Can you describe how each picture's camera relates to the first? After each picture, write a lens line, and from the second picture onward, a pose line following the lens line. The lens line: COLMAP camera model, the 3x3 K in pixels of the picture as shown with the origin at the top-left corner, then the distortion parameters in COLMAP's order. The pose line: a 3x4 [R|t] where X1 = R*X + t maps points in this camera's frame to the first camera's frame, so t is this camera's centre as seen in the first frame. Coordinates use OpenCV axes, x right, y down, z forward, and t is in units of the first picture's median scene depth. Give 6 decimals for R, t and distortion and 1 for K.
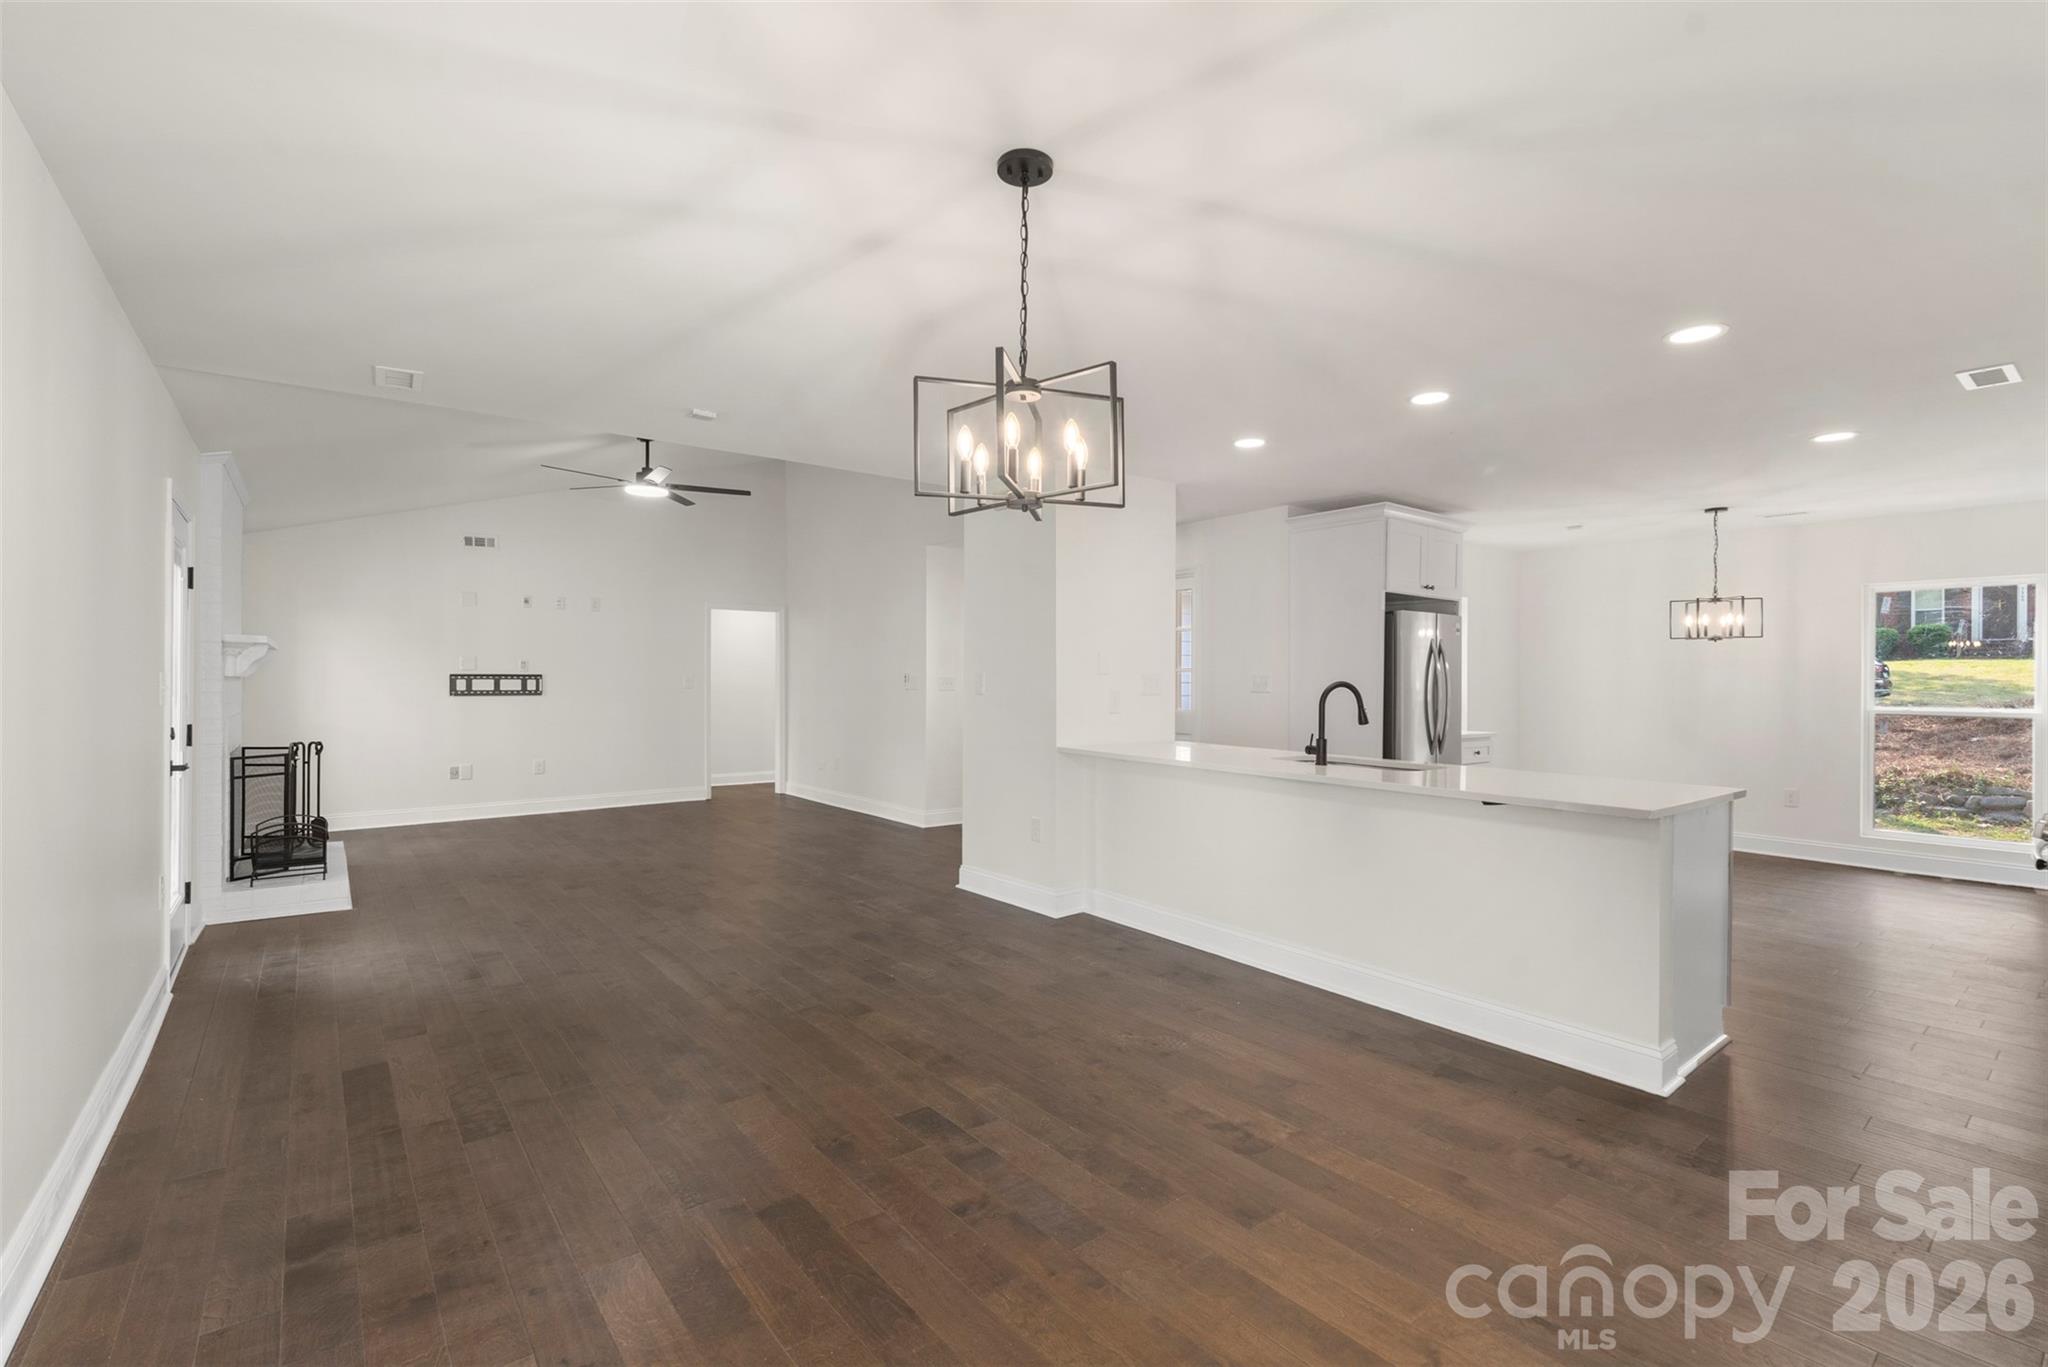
lens RADIAL K [[907.7, 0, 1031.2], [0, 907.7, 681.1], [0, 0, 1]] dist [-0.004707, -0.000197]
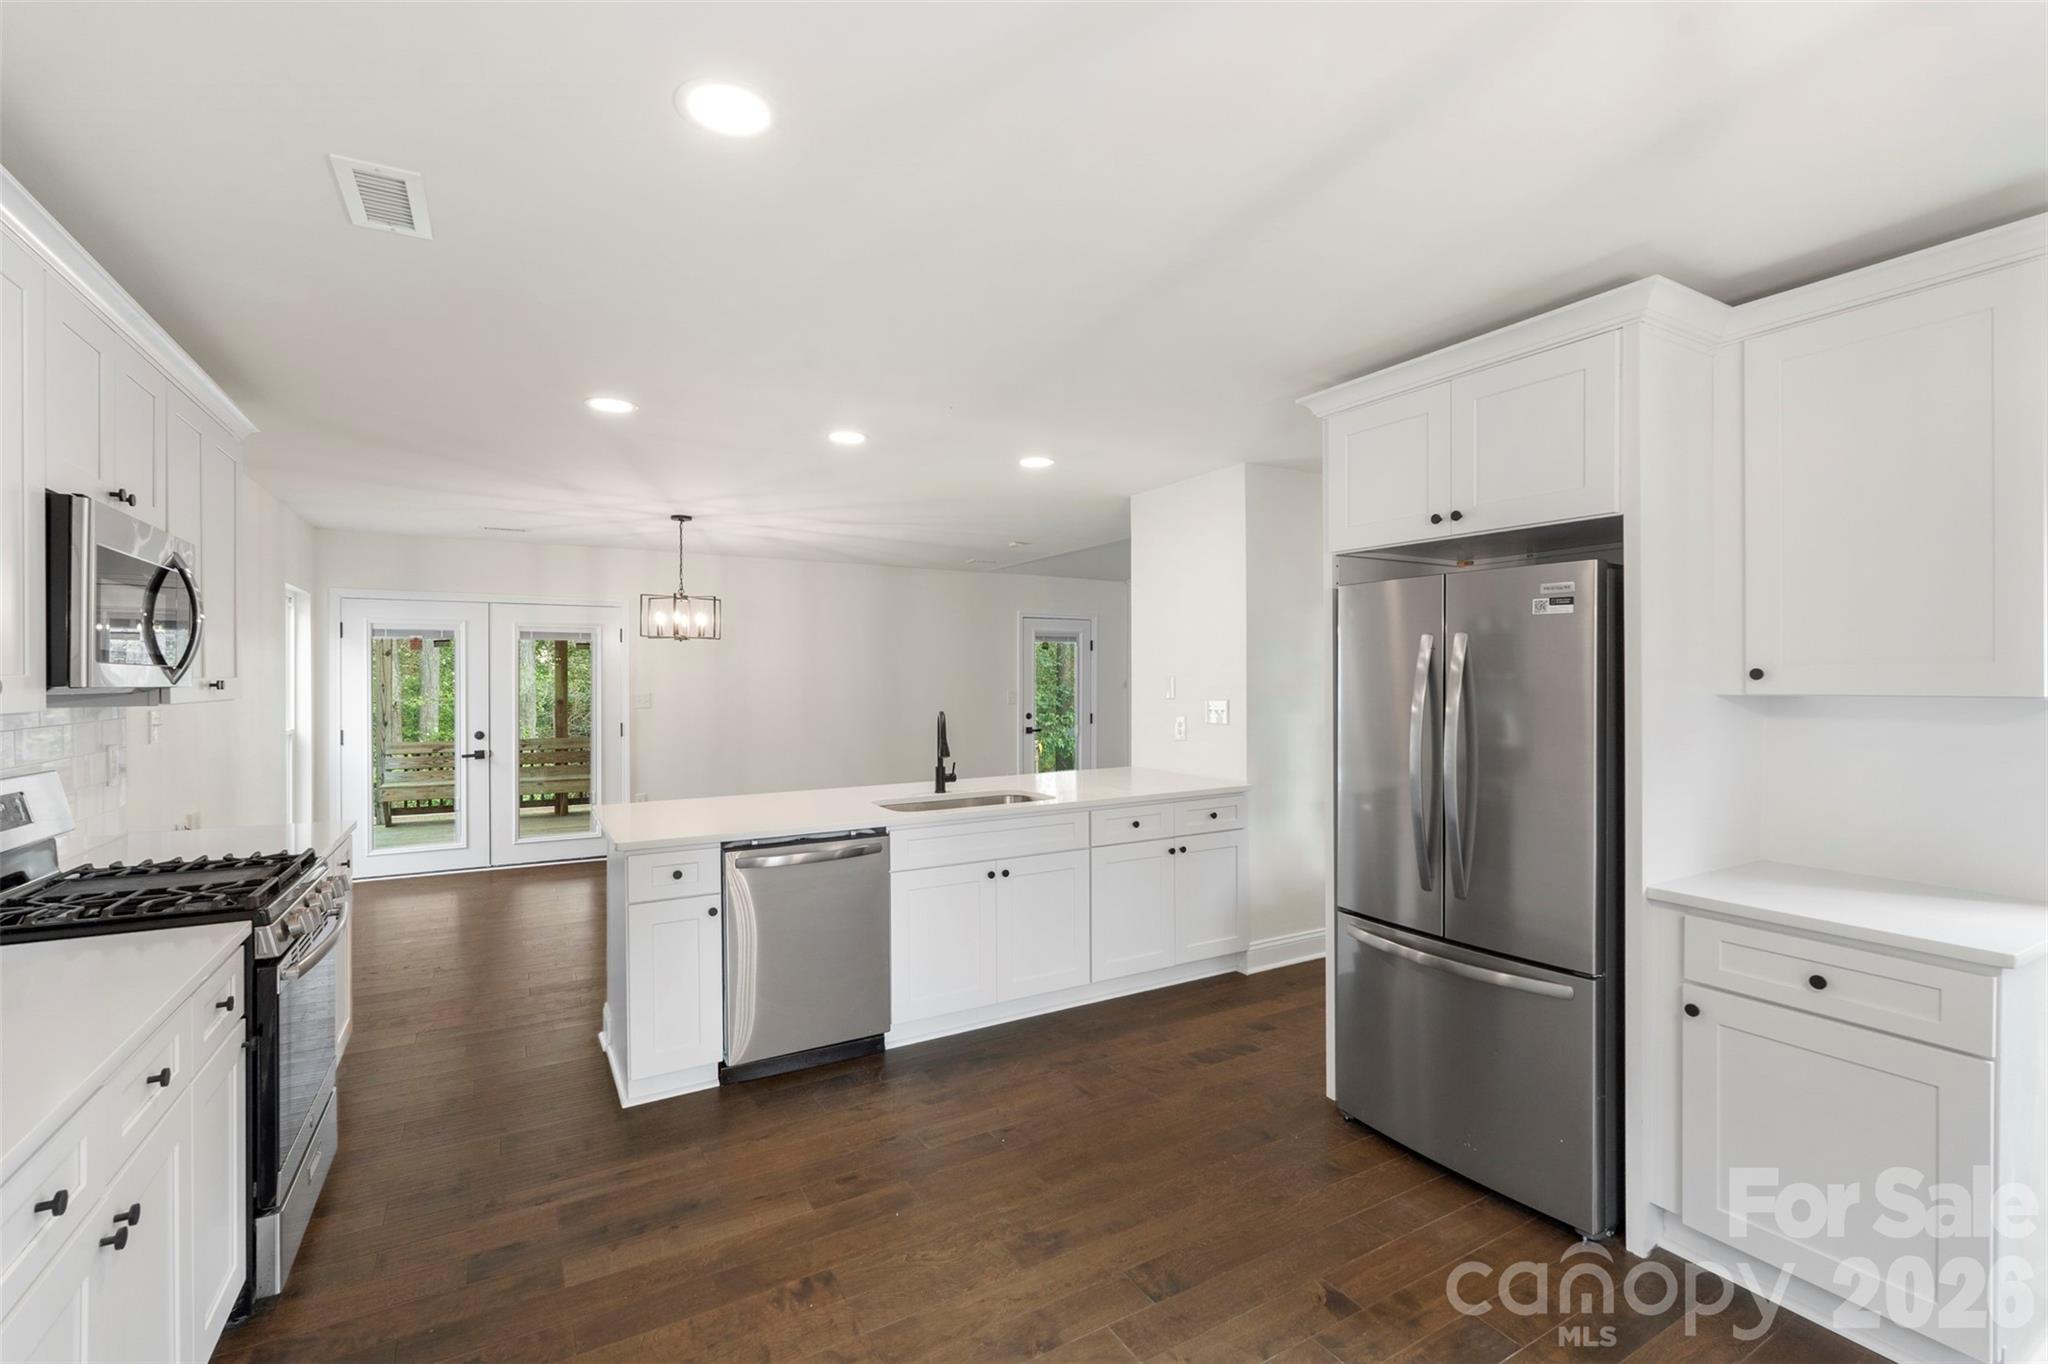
lens RADIAL K [[907.7, 0, 1035.2], [0, 907.7, 677.9], [0, 0, 1]] dist [-0.004707, -0.000197]
pose [[-0.143968, -0.001979, -0.989580, 0.640169], [-0.001872, 0.999997, -0.001728, -0.016387], [0.989581, 0.001603, -0.143971, 0.606252]]
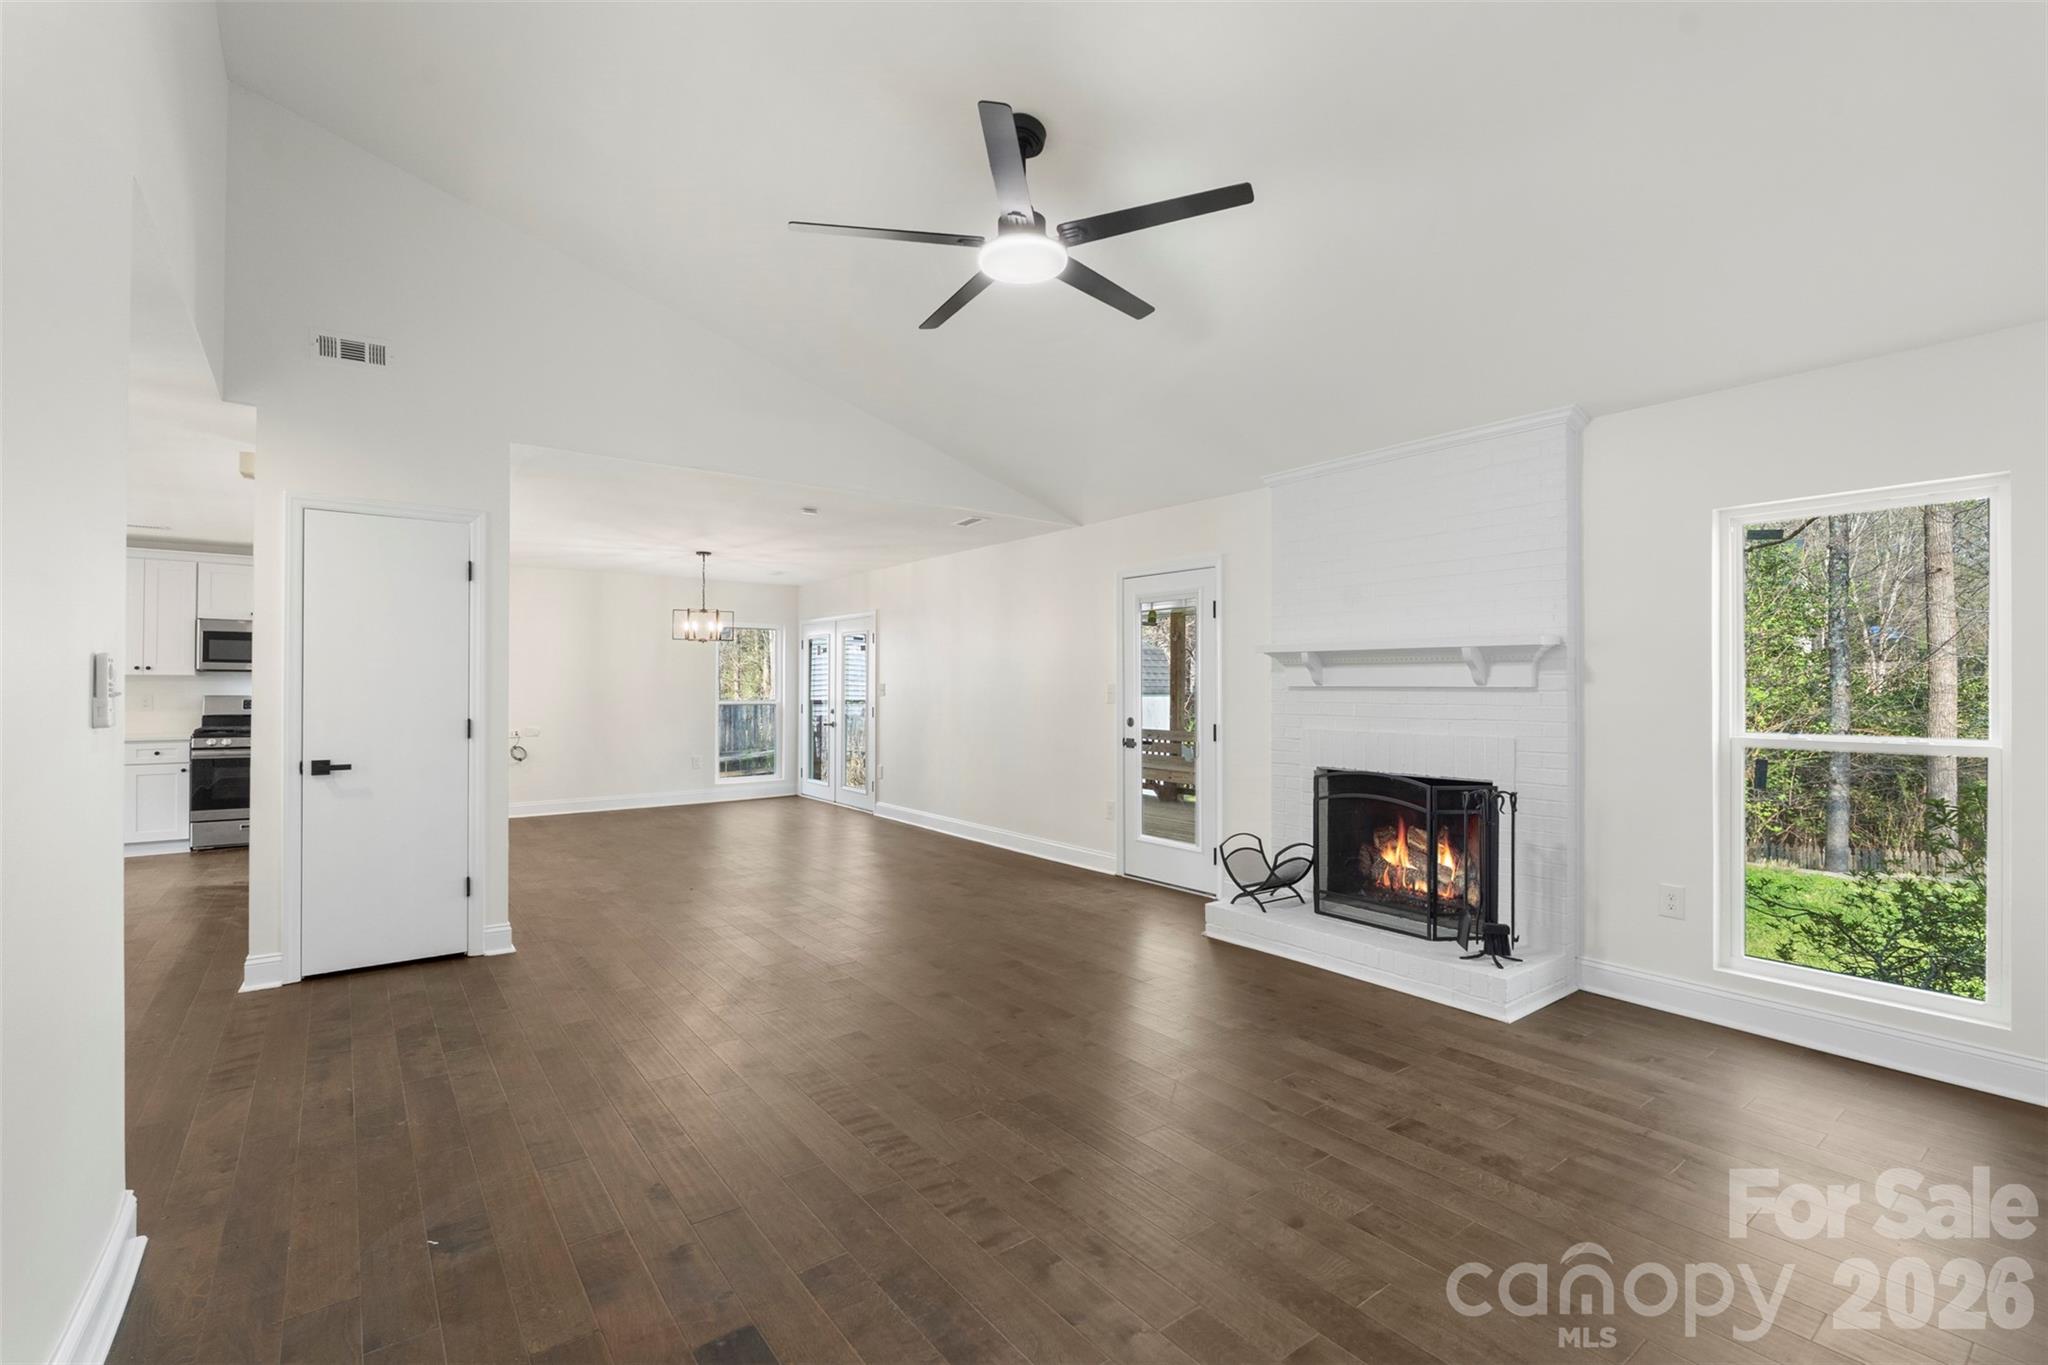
lens RADIAL K [[907.7, 0, 1020.0], [0, 907.7, 683.9], [0, 0, 1]] dist [-0.004707, -0.000197]
pose [[-0.999644, -0.005615, 0.026079, -0.355630], [-0.005642, 0.999984, -0.000967, -0.002807], [-0.026073, -0.001114, -0.999659, 1.176446]]
